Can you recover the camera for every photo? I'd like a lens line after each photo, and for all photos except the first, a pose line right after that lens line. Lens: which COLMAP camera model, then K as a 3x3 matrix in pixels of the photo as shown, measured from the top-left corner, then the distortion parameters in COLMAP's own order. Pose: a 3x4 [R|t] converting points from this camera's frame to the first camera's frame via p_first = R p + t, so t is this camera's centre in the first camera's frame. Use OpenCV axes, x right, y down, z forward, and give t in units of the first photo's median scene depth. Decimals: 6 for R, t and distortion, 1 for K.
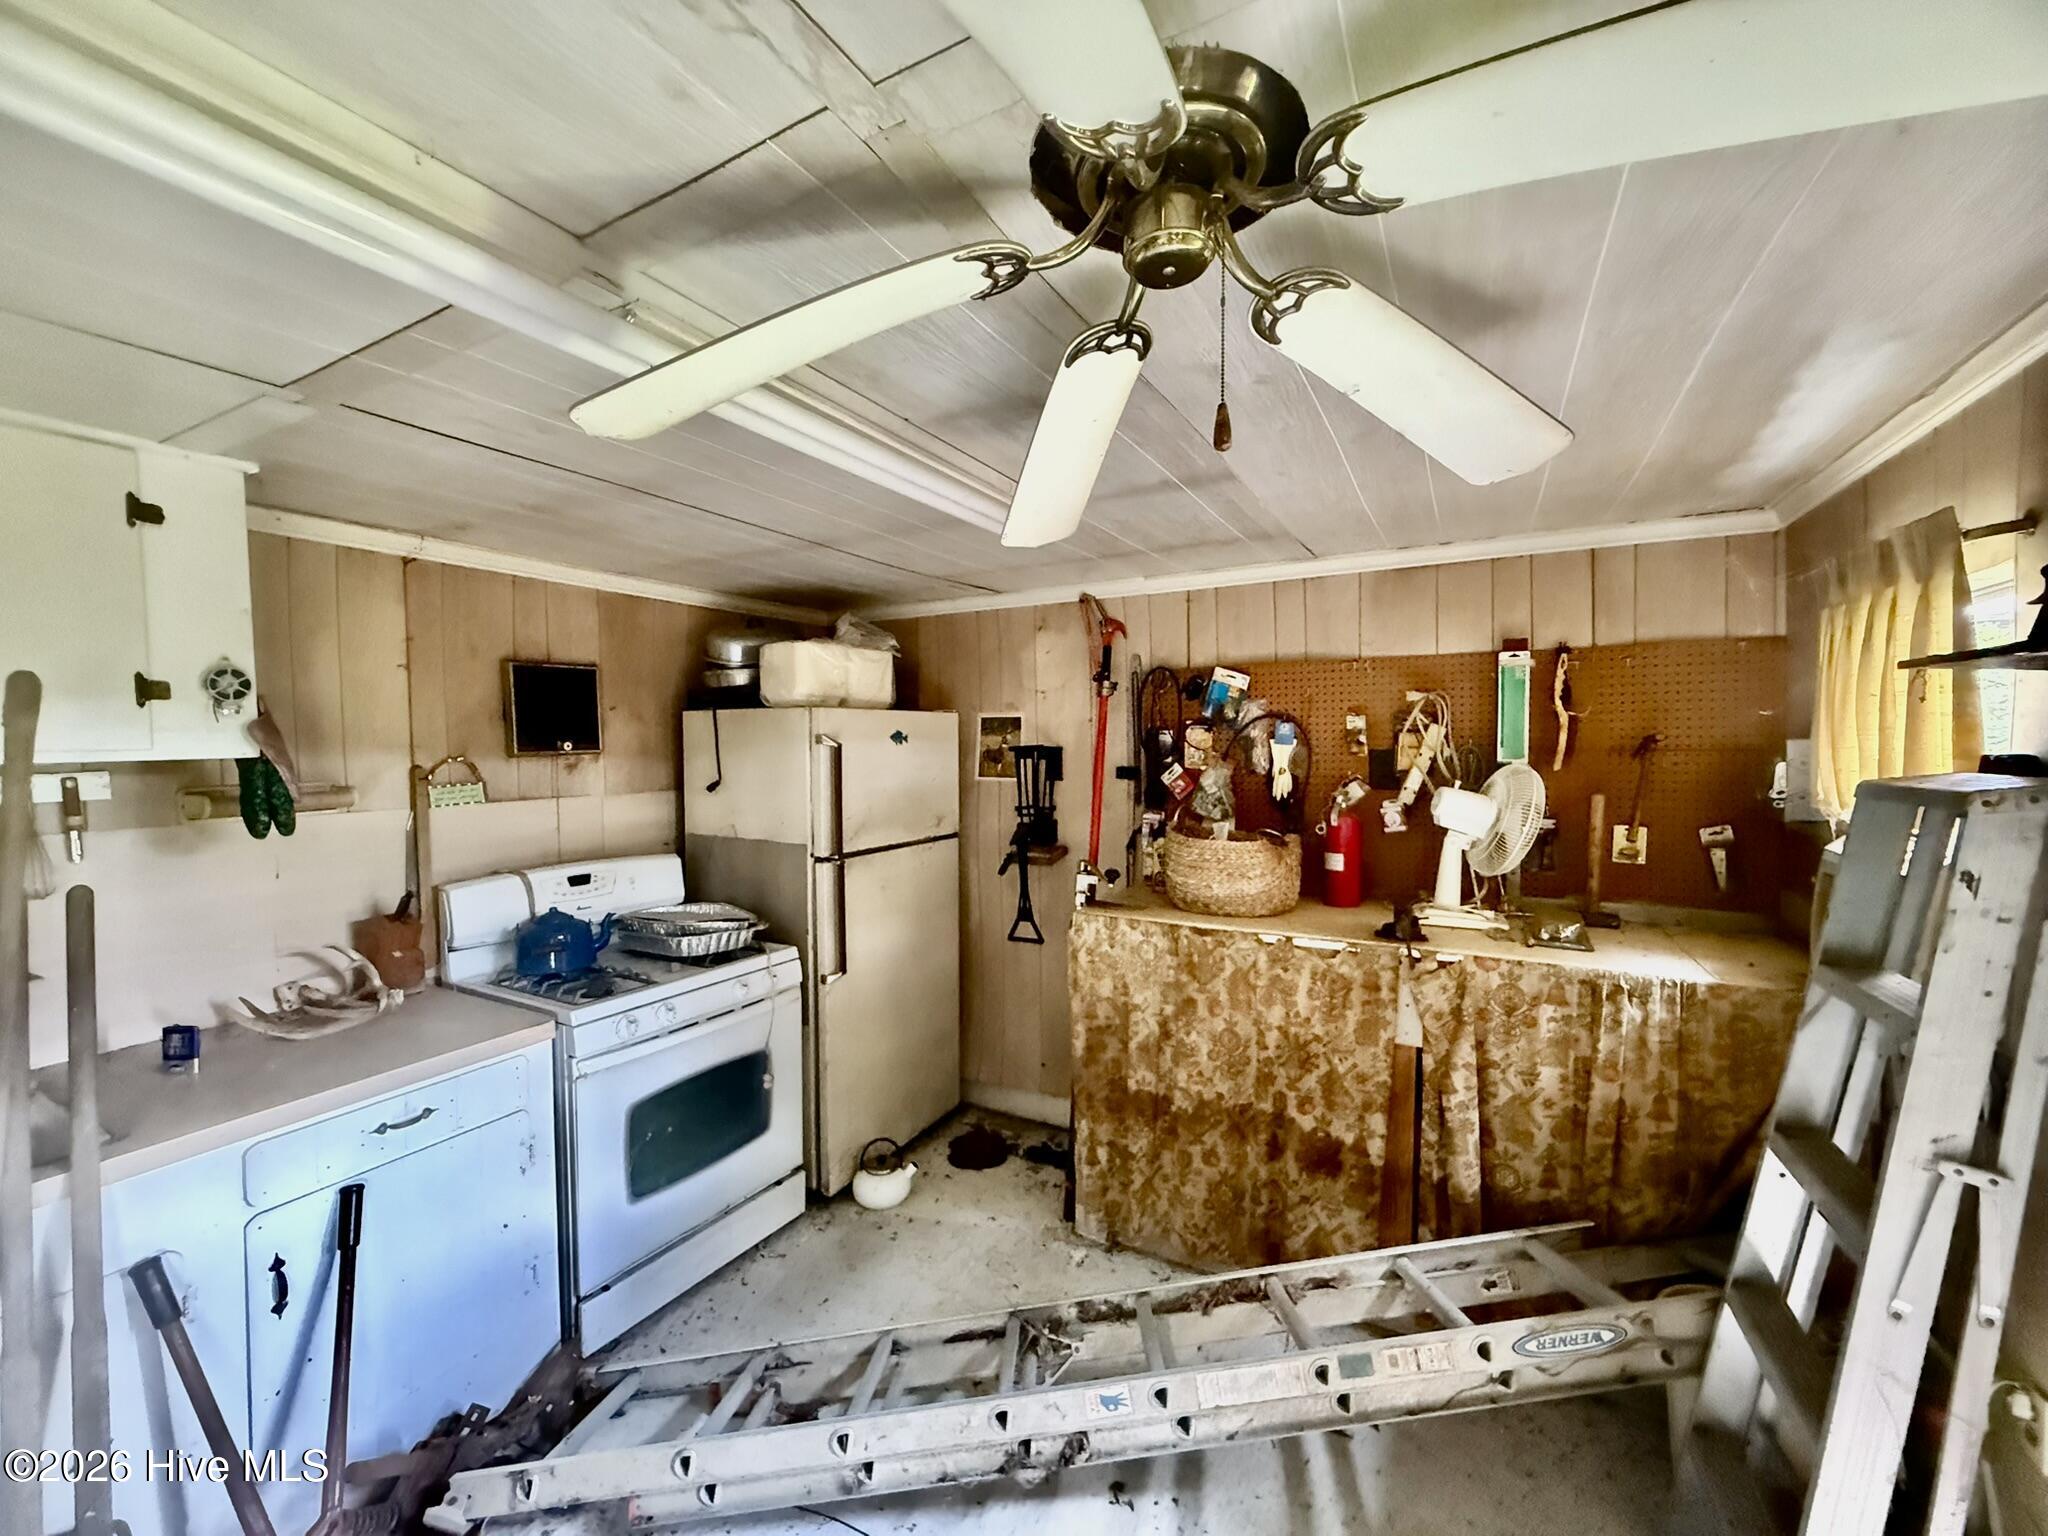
lens RADIAL K [[820.4, 0, 1014.4], [0, 820.4, 774.1], [0, 0, 1]] dist [-0.000949, 0.000513]
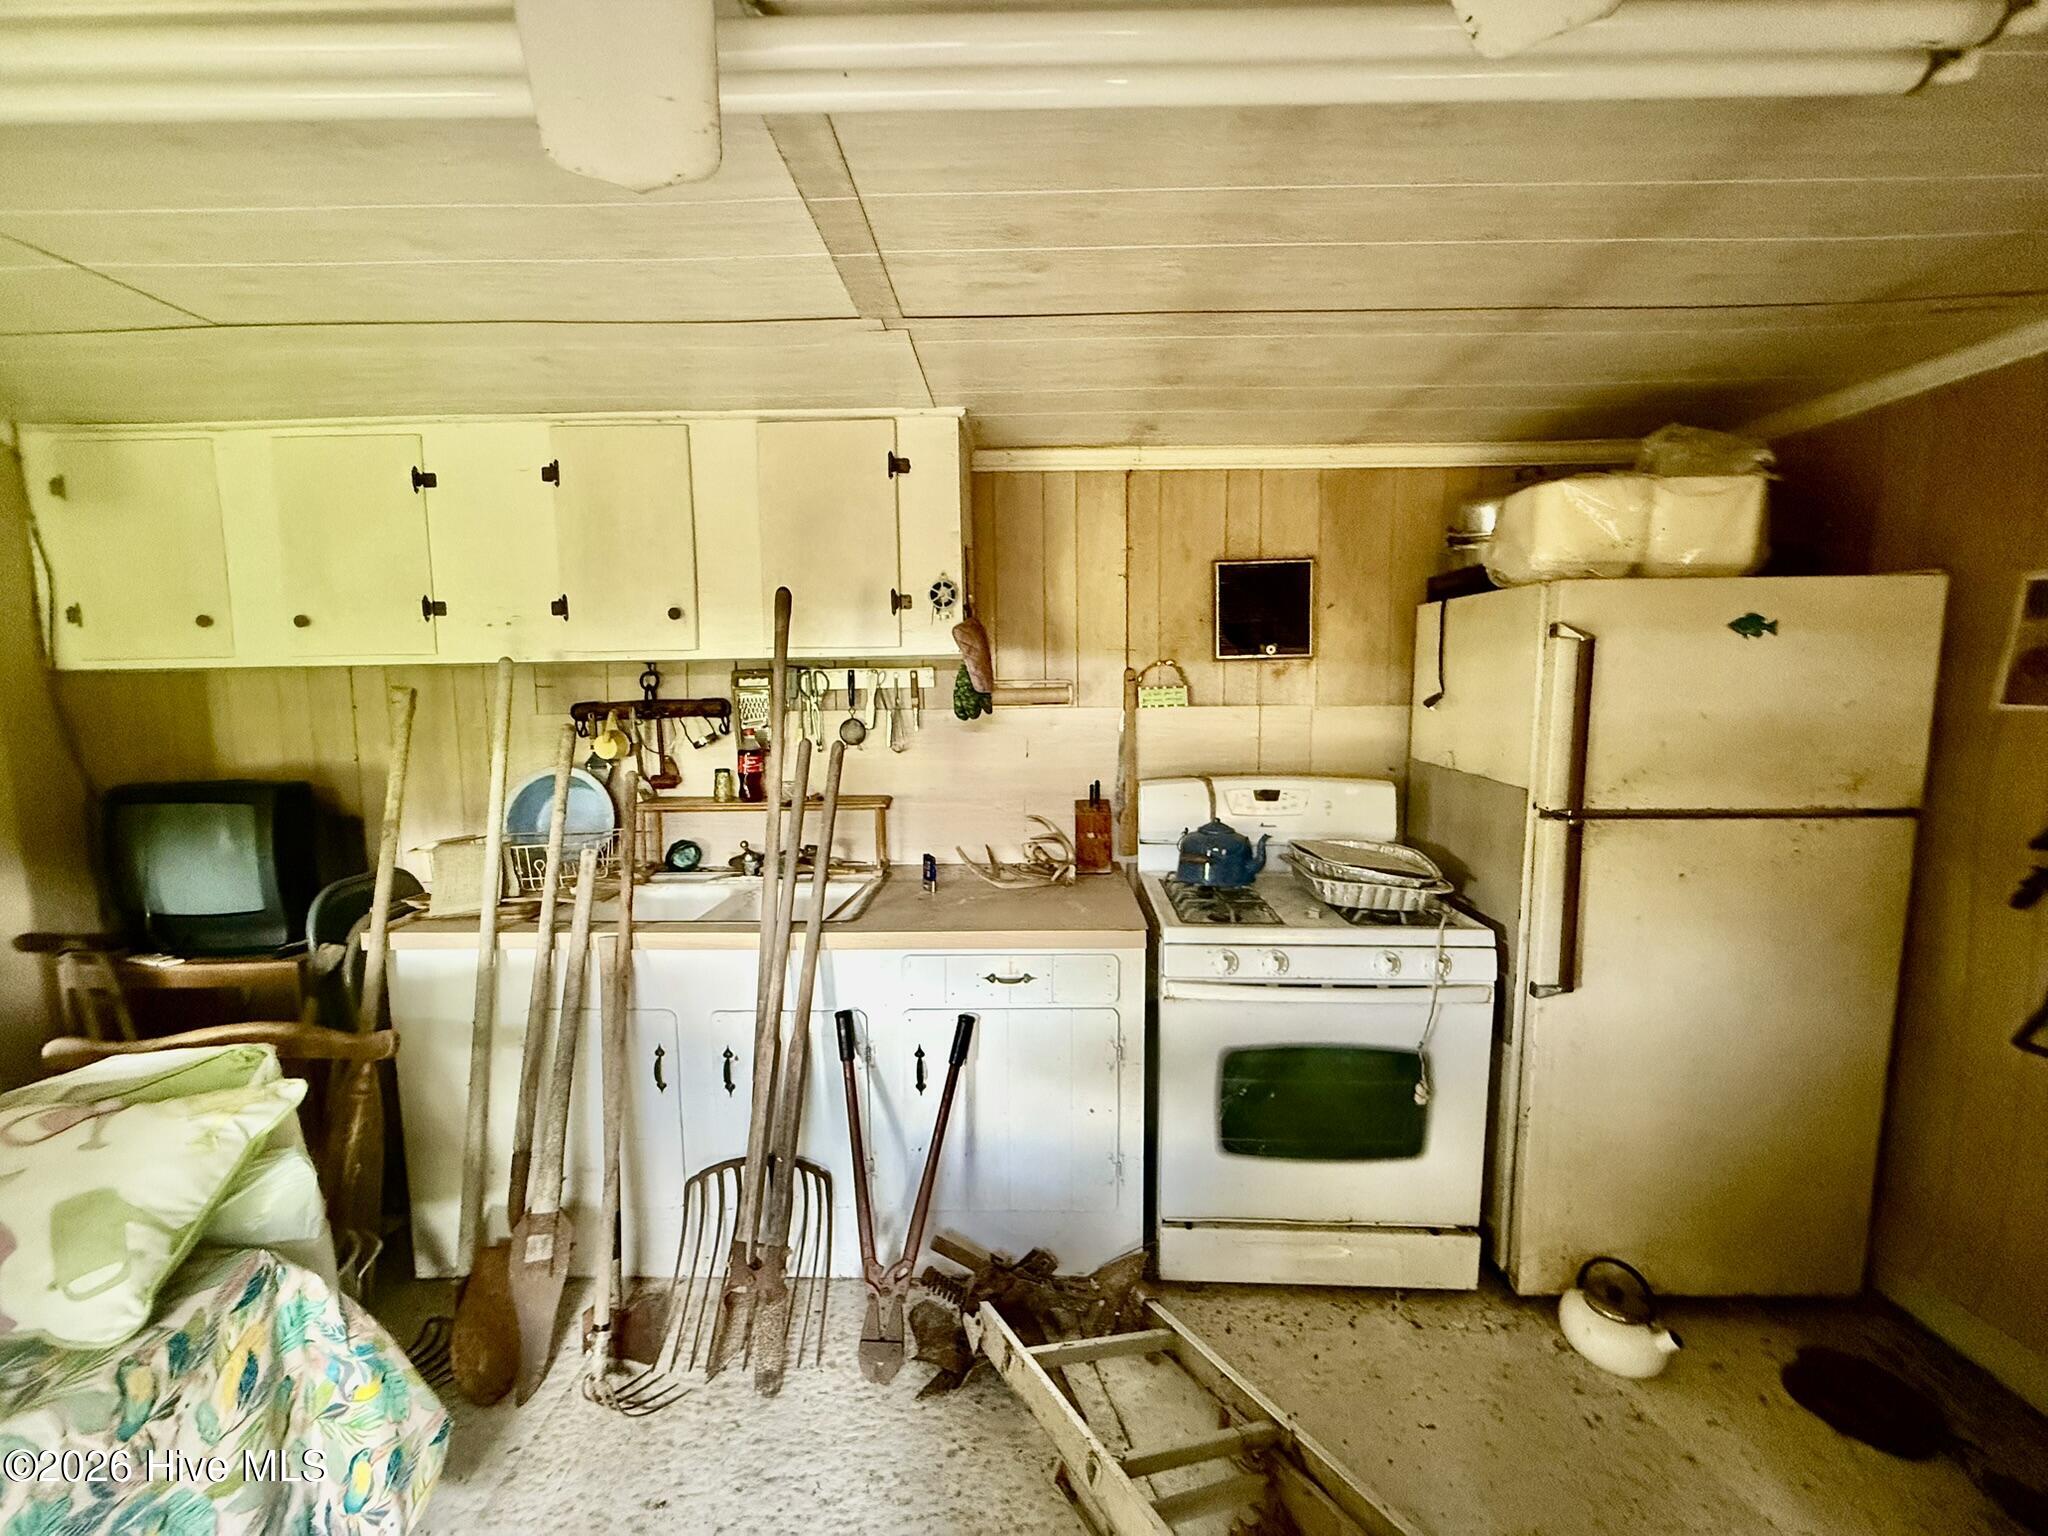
lens RADIAL K [[820.4, 0, 997.7], [0, 820.4, 767.6], [0, 0, 1]] dist [-0.000949, 0.000513]
pose [[0.478001, 0.105097, -0.872049, 0.129042], [-0.032897, 0.994261, 0.101794, 0.014466], [0.877743, -0.019970, 0.478715, 0.297982]]
